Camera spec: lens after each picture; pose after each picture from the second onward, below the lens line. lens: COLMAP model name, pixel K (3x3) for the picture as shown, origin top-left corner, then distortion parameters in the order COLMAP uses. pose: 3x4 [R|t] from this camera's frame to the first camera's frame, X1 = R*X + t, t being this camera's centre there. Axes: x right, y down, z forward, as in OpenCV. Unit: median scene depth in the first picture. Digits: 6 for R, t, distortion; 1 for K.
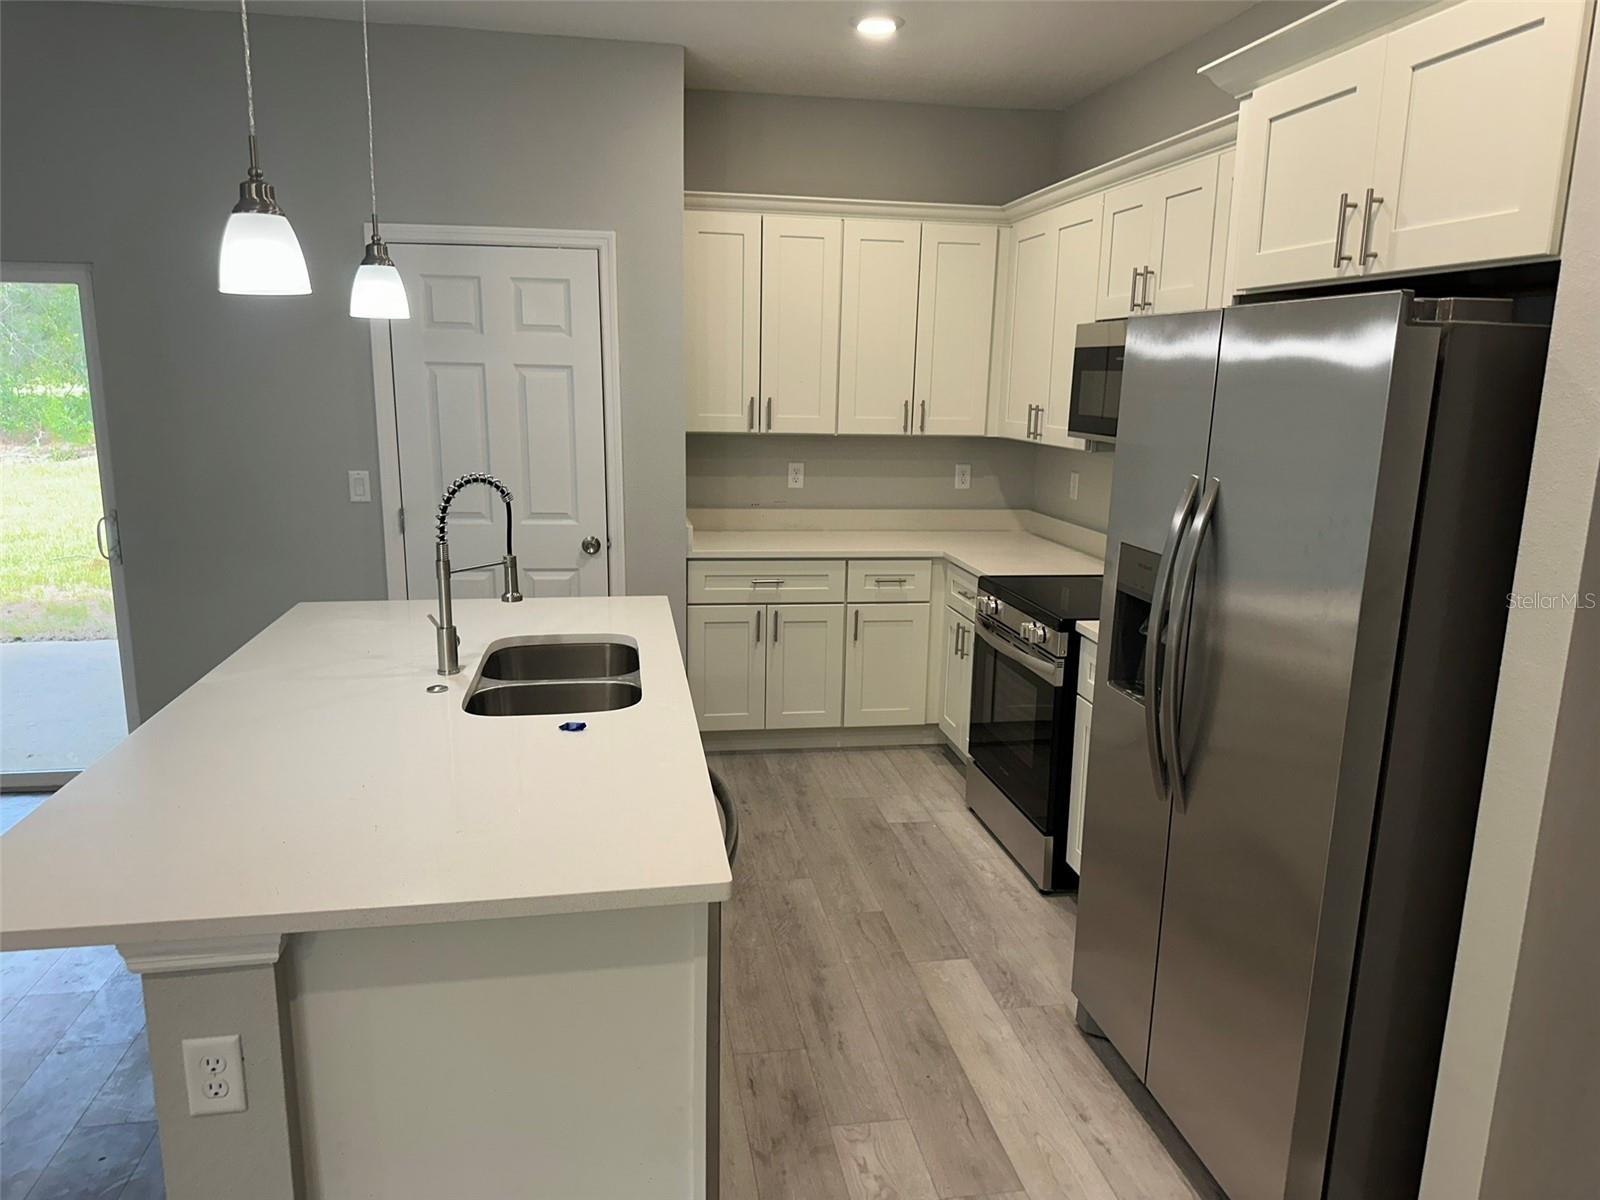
lens RADIAL K [[1135.6, 0, 794.4], [0, 1135.6, 612.3], [0, 0, 1]] dist [0.080278, -0.102927]
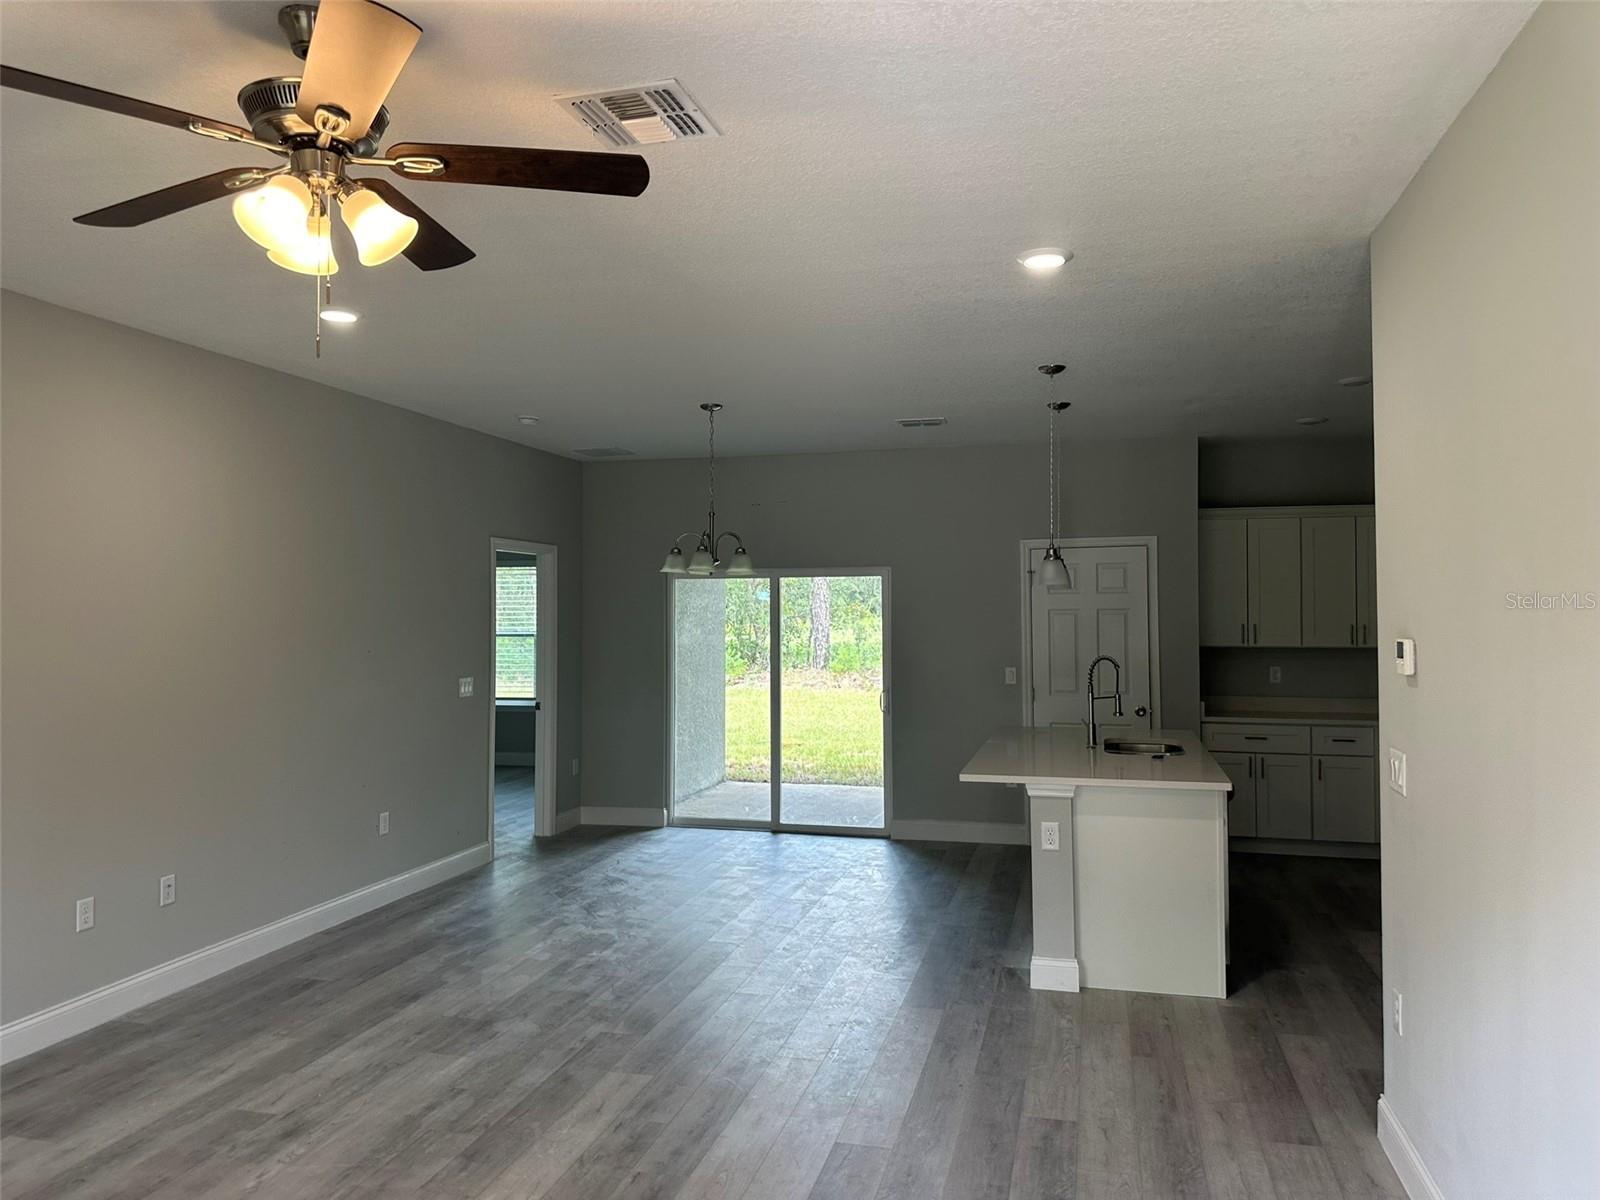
lens RADIAL K [[1135.6, 0, 794.4], [0, 1135.6, 612.3], [0, 0, 1]] dist [0.080278, -0.102927]
pose [[0.914955, -0.022356, -0.402936, 0.040292], [-0.063645, 0.977975, -0.198780, 0.175182], [0.398506, 0.207520, 0.893380, -0.785672]]
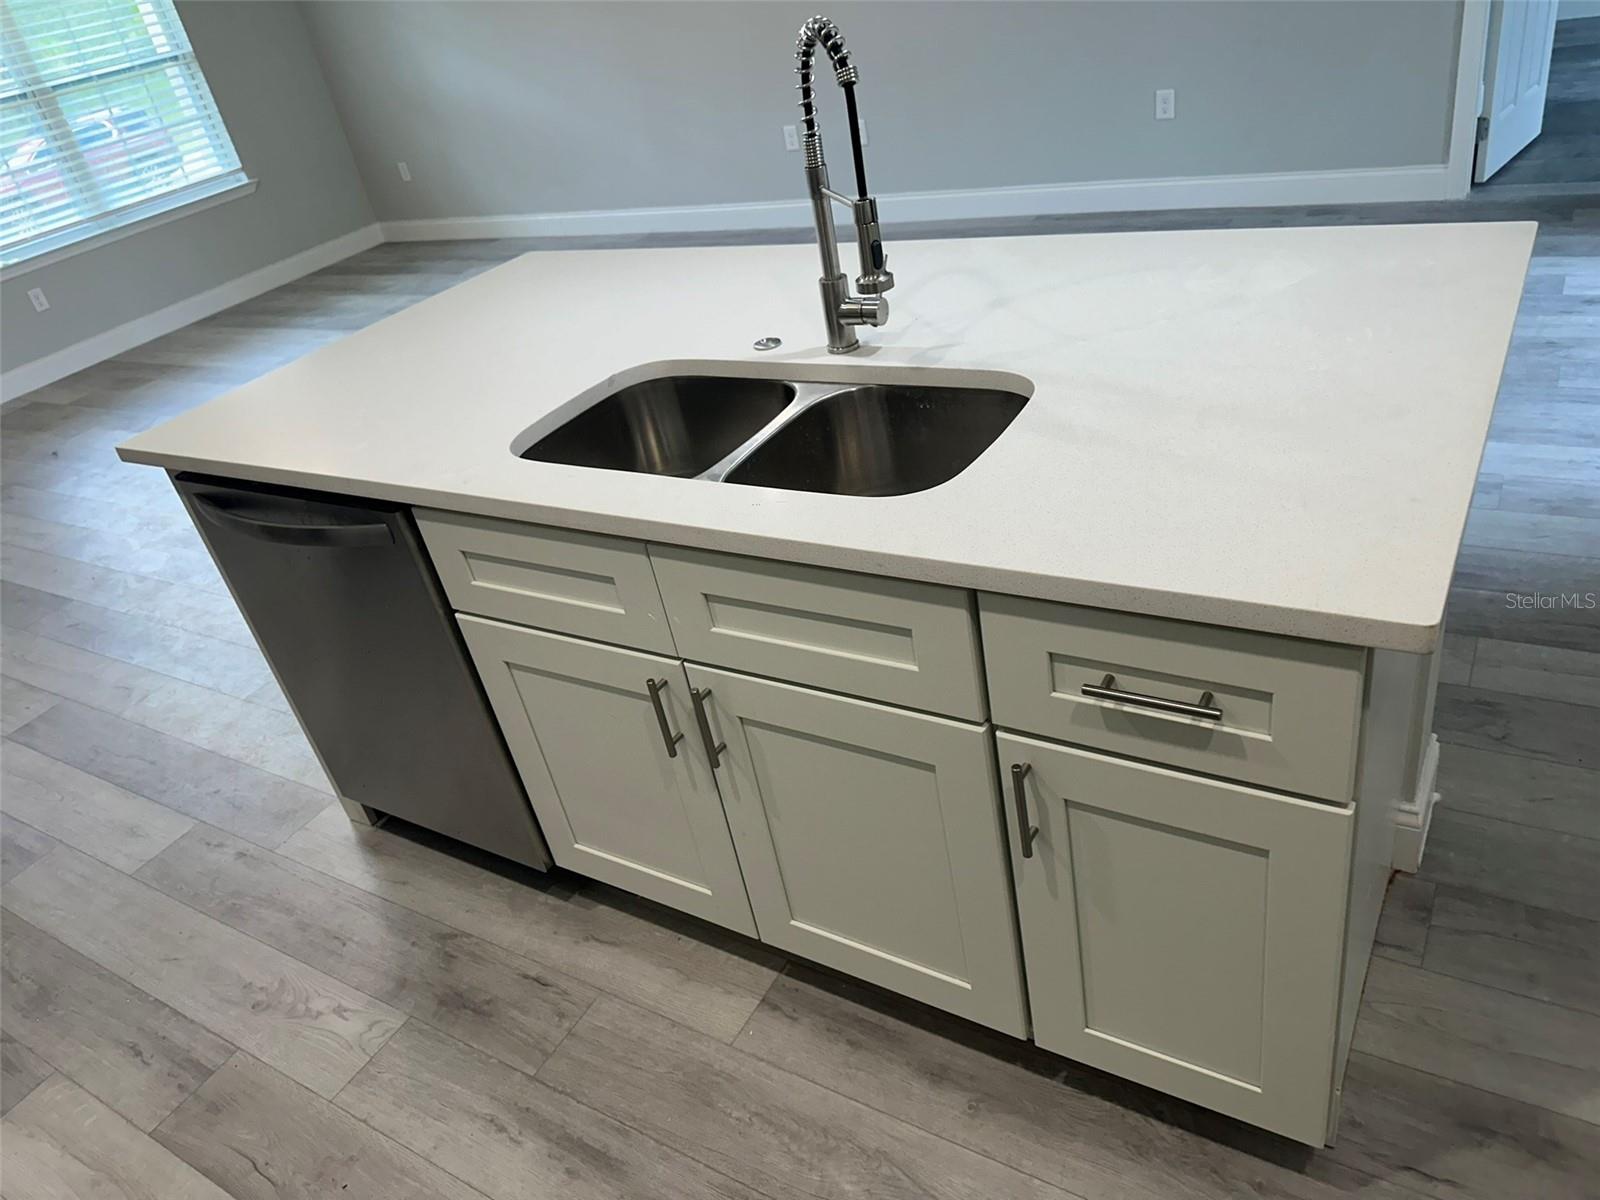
lens RADIAL K [[1135.6, 0, 794.4], [0, 1135.6, 612.3], [0, 0, 1]] dist [0.080278, -0.102927]
pose [[-0.647336, 0.489617, -0.584150, 0.108961], [0.014233, 0.774026, 0.632994, -0.155885], [0.762072, 0.401446, -0.508023, 0.875448]]
